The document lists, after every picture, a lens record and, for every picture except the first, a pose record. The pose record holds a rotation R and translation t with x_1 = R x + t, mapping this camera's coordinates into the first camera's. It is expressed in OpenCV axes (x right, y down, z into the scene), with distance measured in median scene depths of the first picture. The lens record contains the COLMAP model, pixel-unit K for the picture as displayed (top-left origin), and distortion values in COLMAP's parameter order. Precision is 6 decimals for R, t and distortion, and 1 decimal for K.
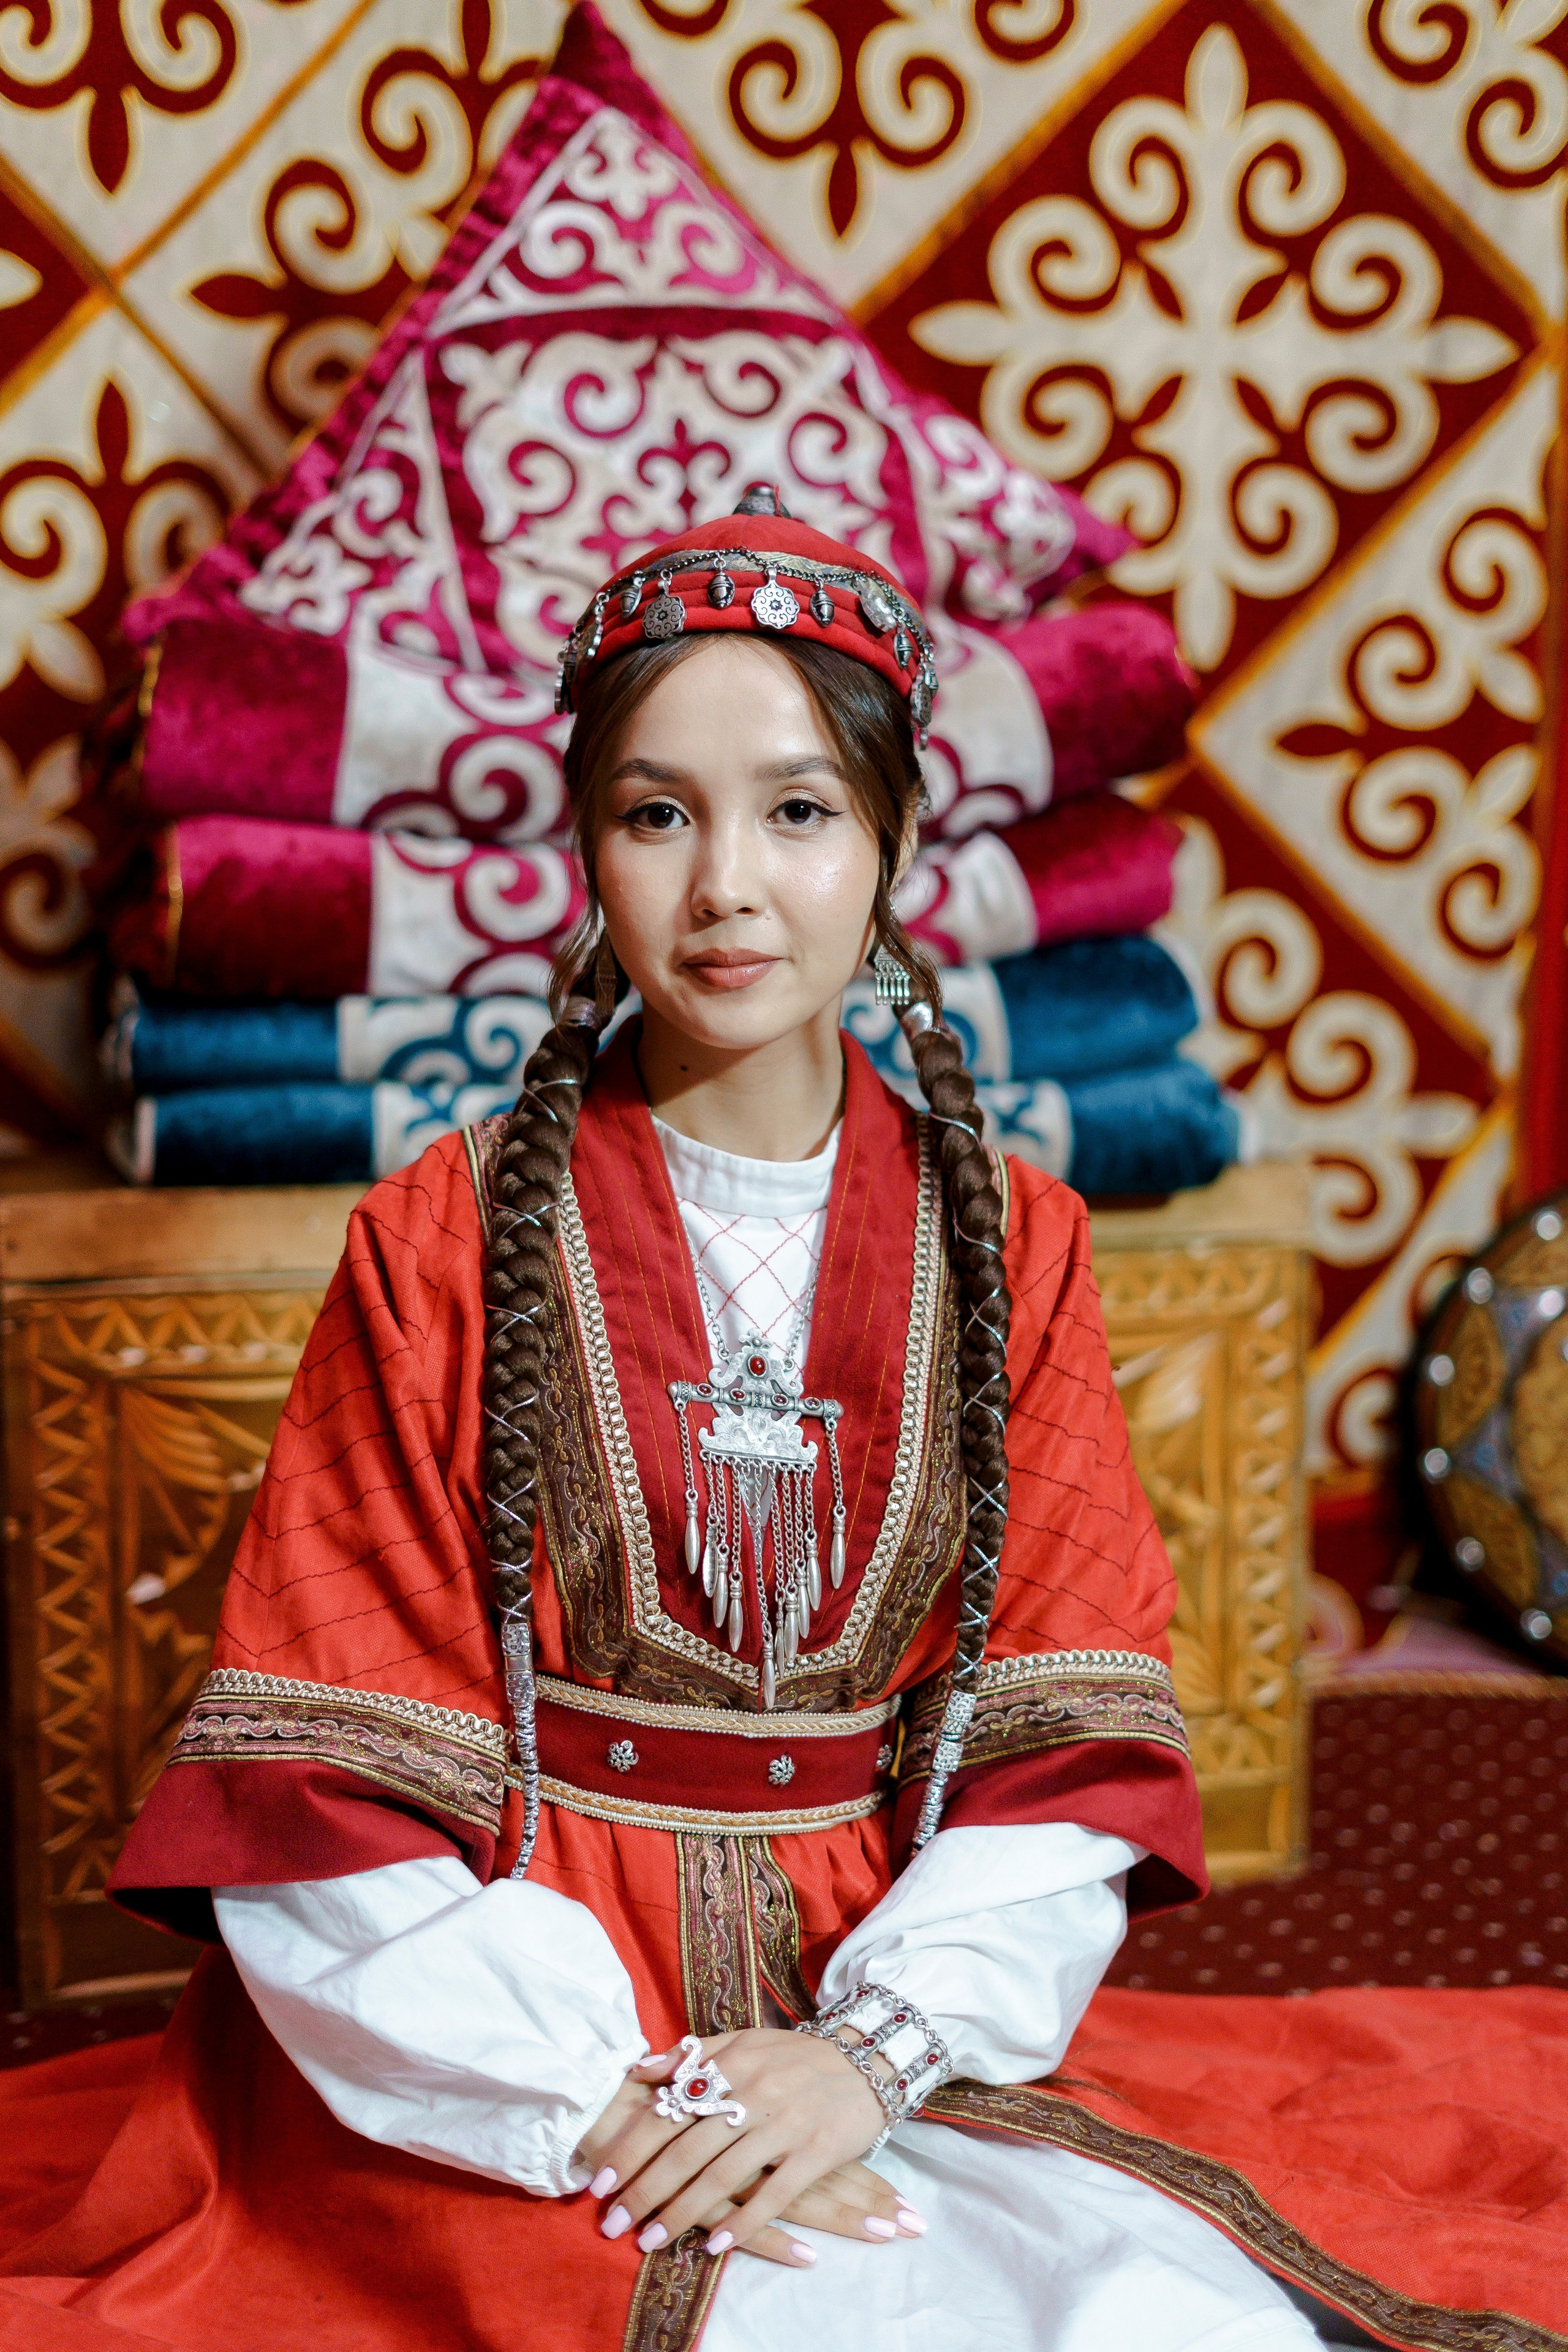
lens RADIAL K [[3482.1, 0, 781.5], [0, 3482.1, 1169.6], [0, 0, 1]] dist [-0.030117, -0.015674]
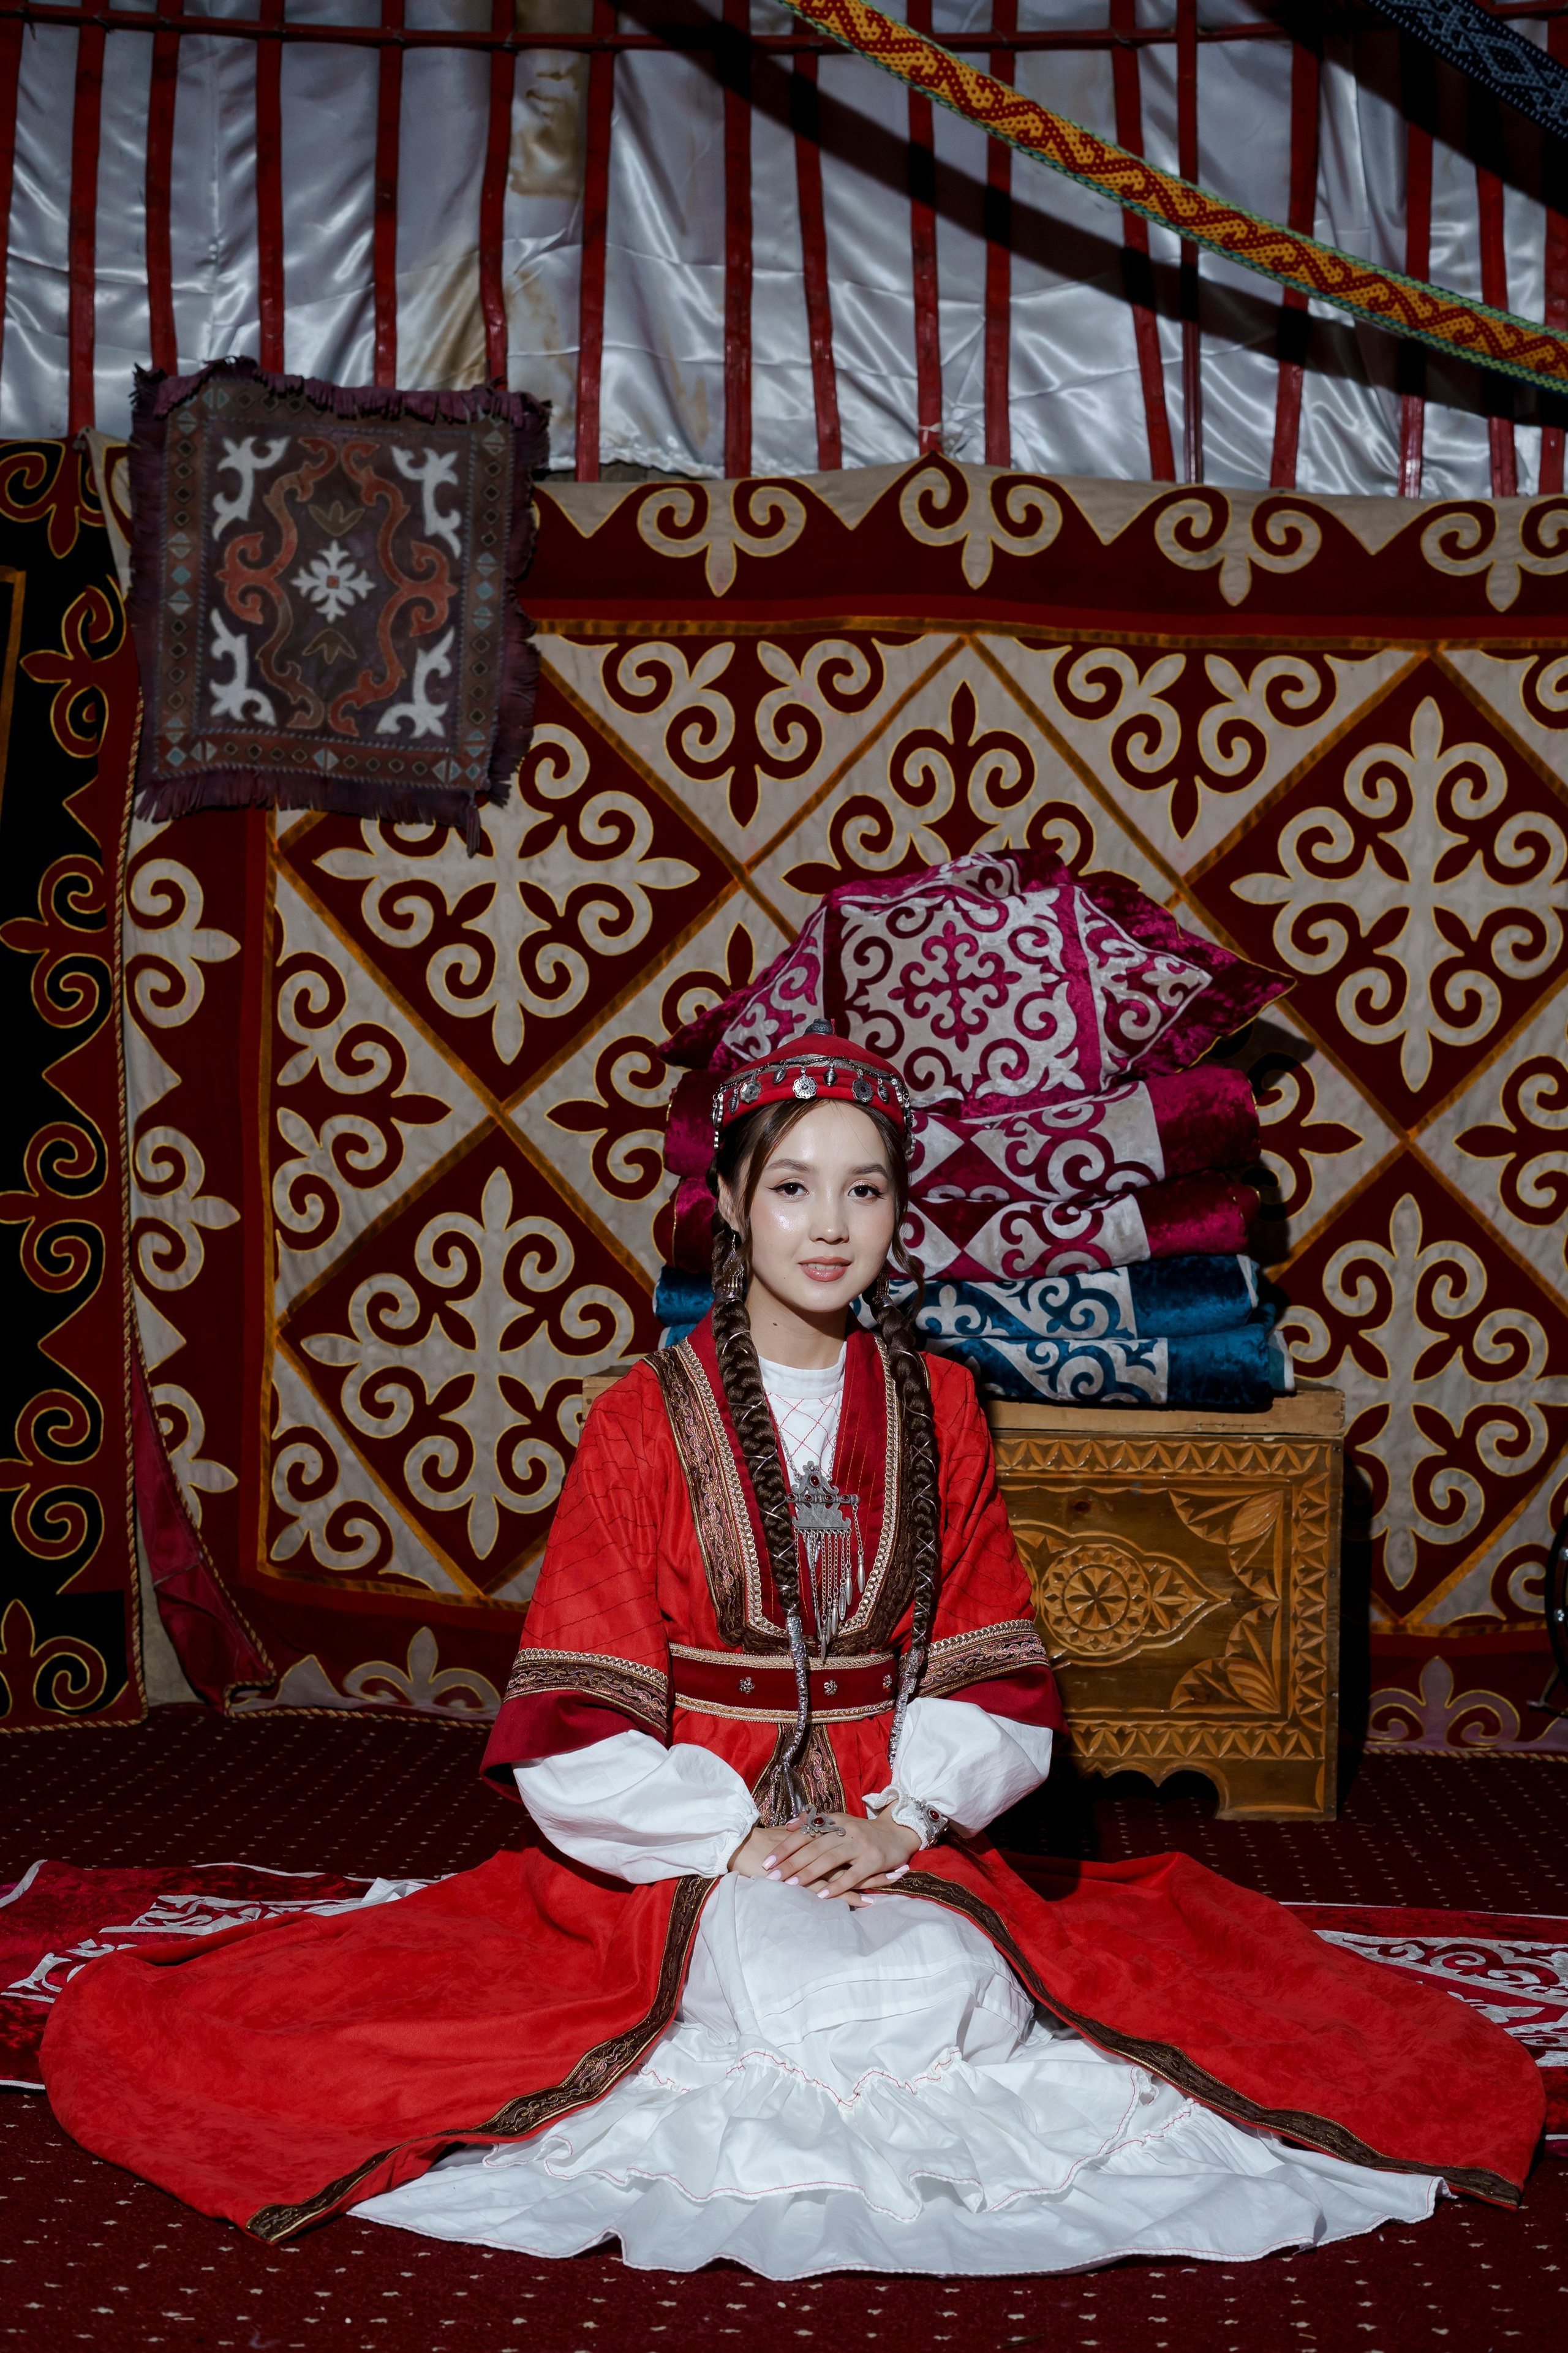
lens RADIAL K [[3439.0, 0, 771.4], [0, 3439.0, 1170.0], [0, 0, 1]] dist [-0.020414, -0.011716]
pose [[0.943532, 0.013822, -0.330993, 0.438438], [-0.048088, 0.994261, -0.095560, 0.063482], [0.327773, 0.106081, 0.938782, -0.668109]]
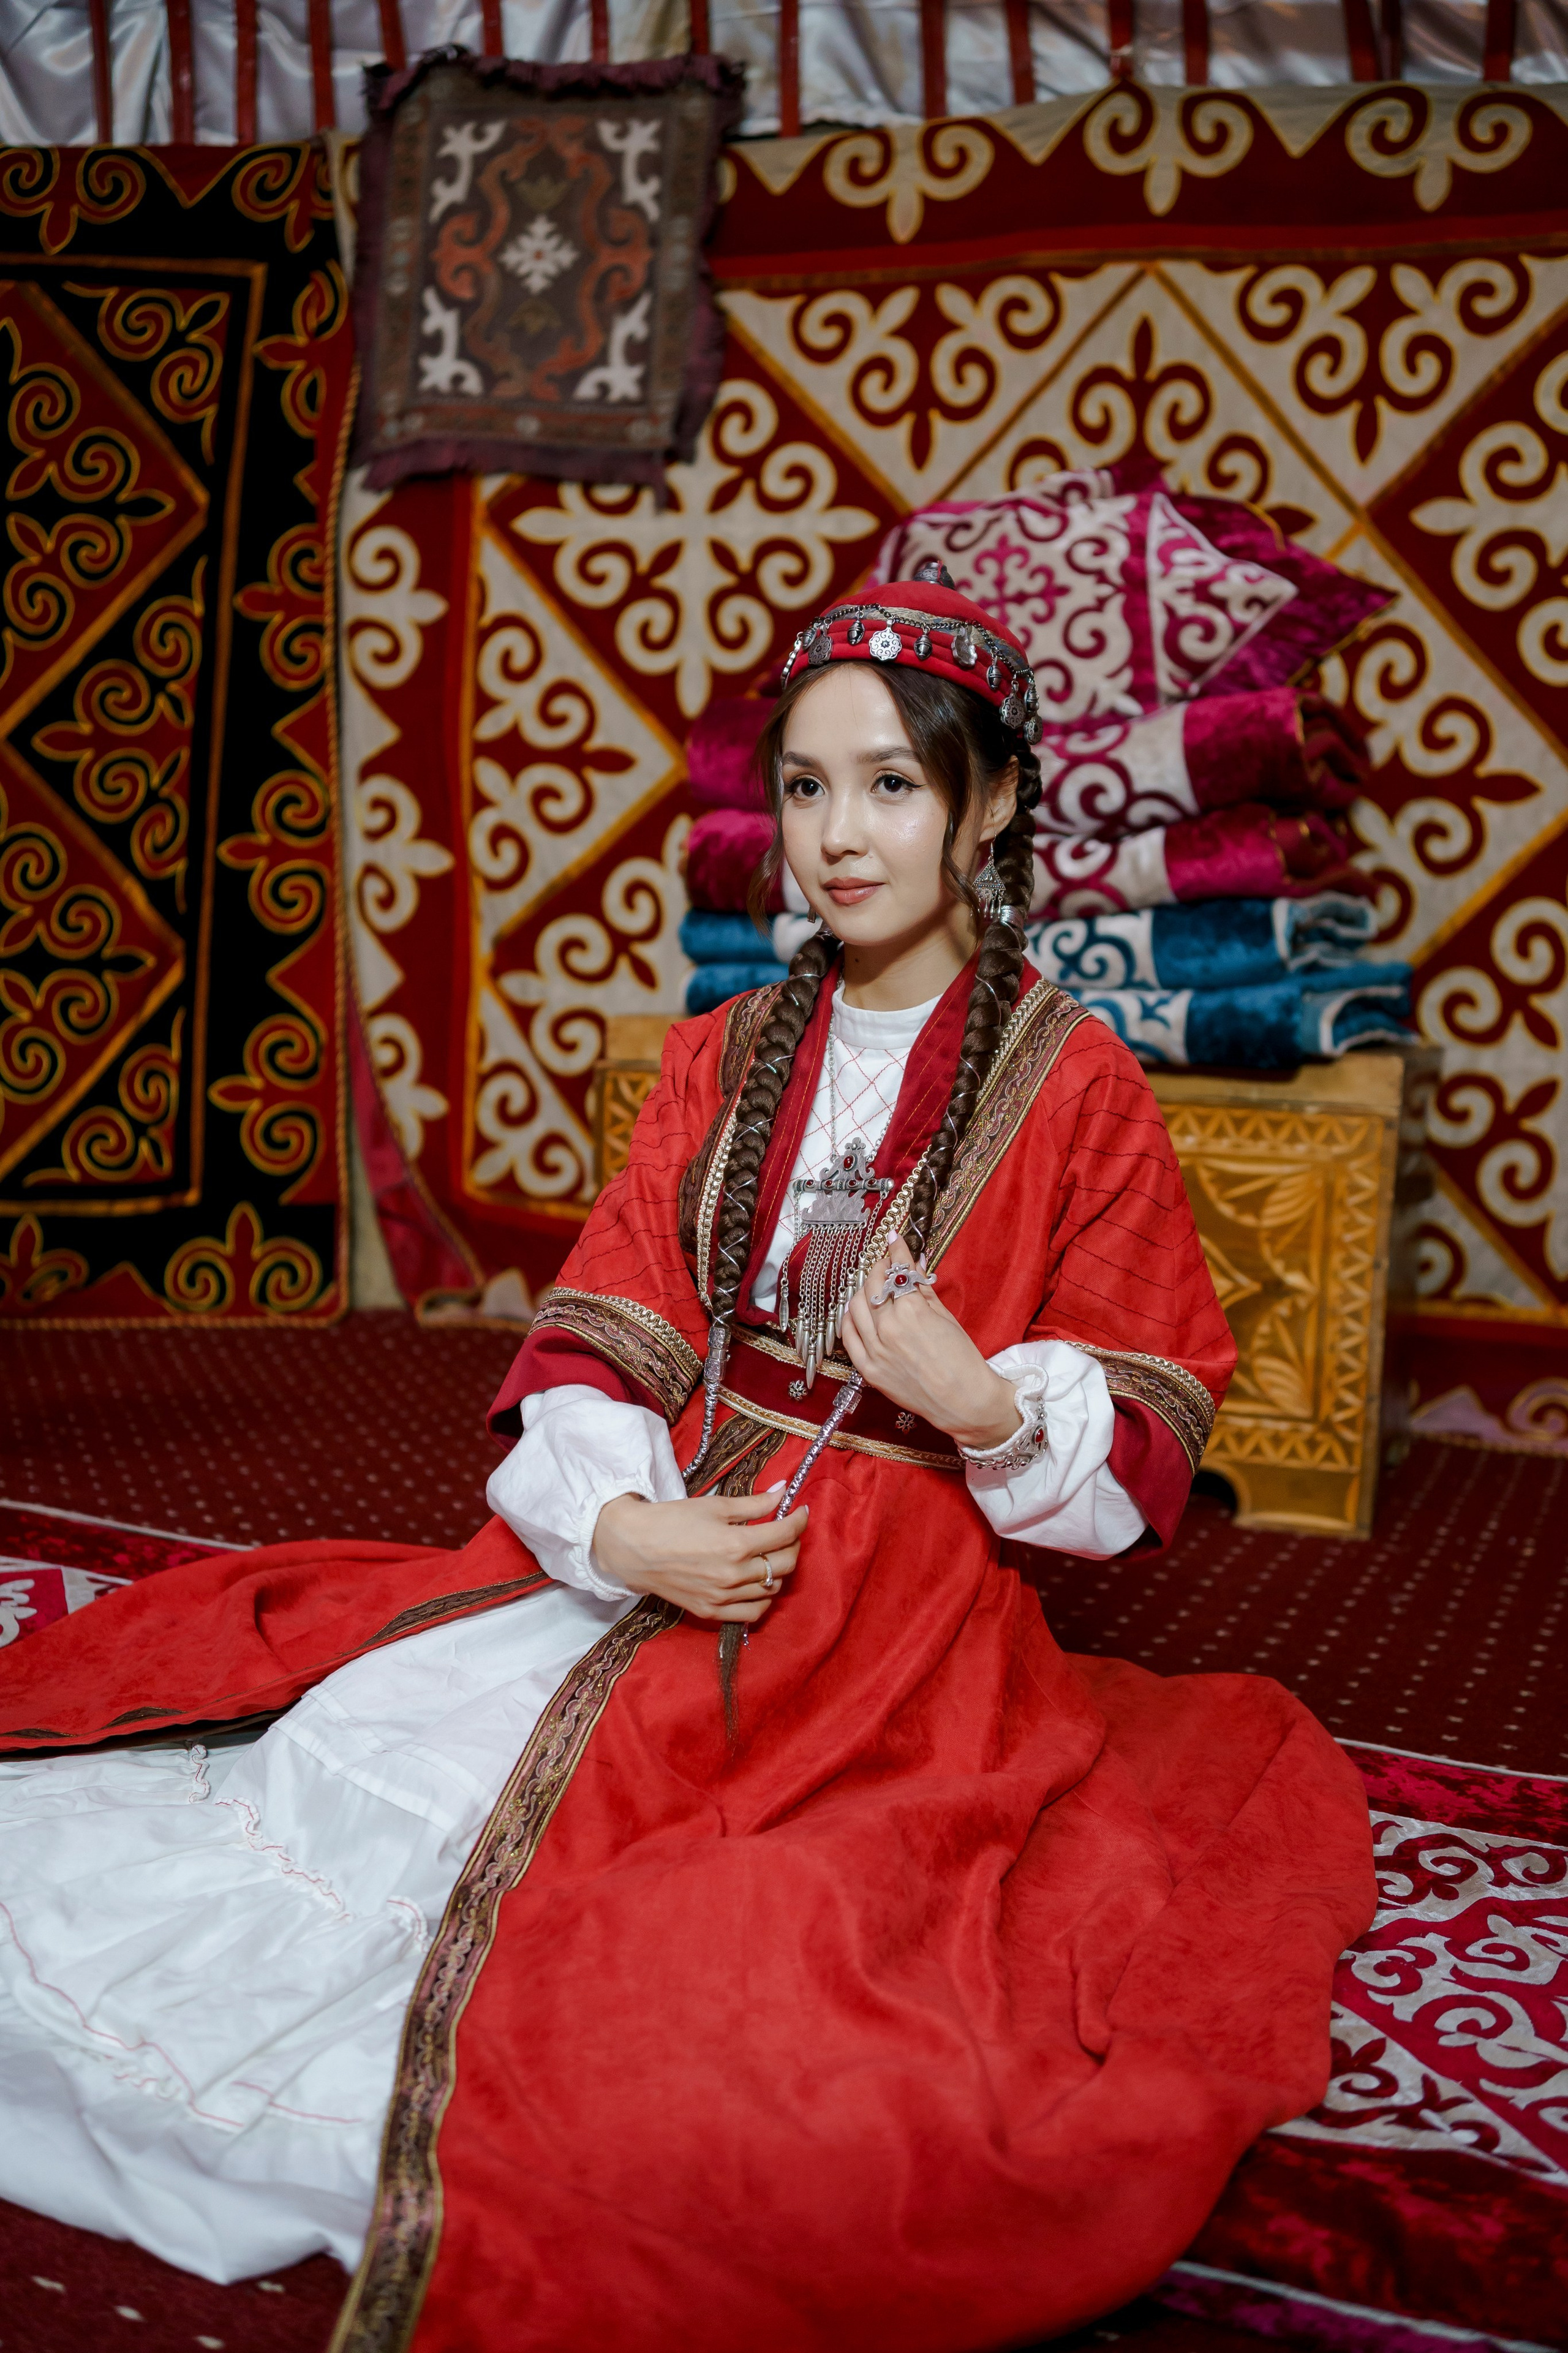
lens RADIAL K [[2312.5, 0, 791.3], [0, 2312.5, 1152.5], [0, 0, 1]] dist [-0.096198, 0.025035]
pose [[0.780297, 0.093398, -0.618396, 0.552138], [-0.089694, 0.995277, 0.037143, 0.024081], [0.618944, 0.026483, 0.784988, 0.076655]]
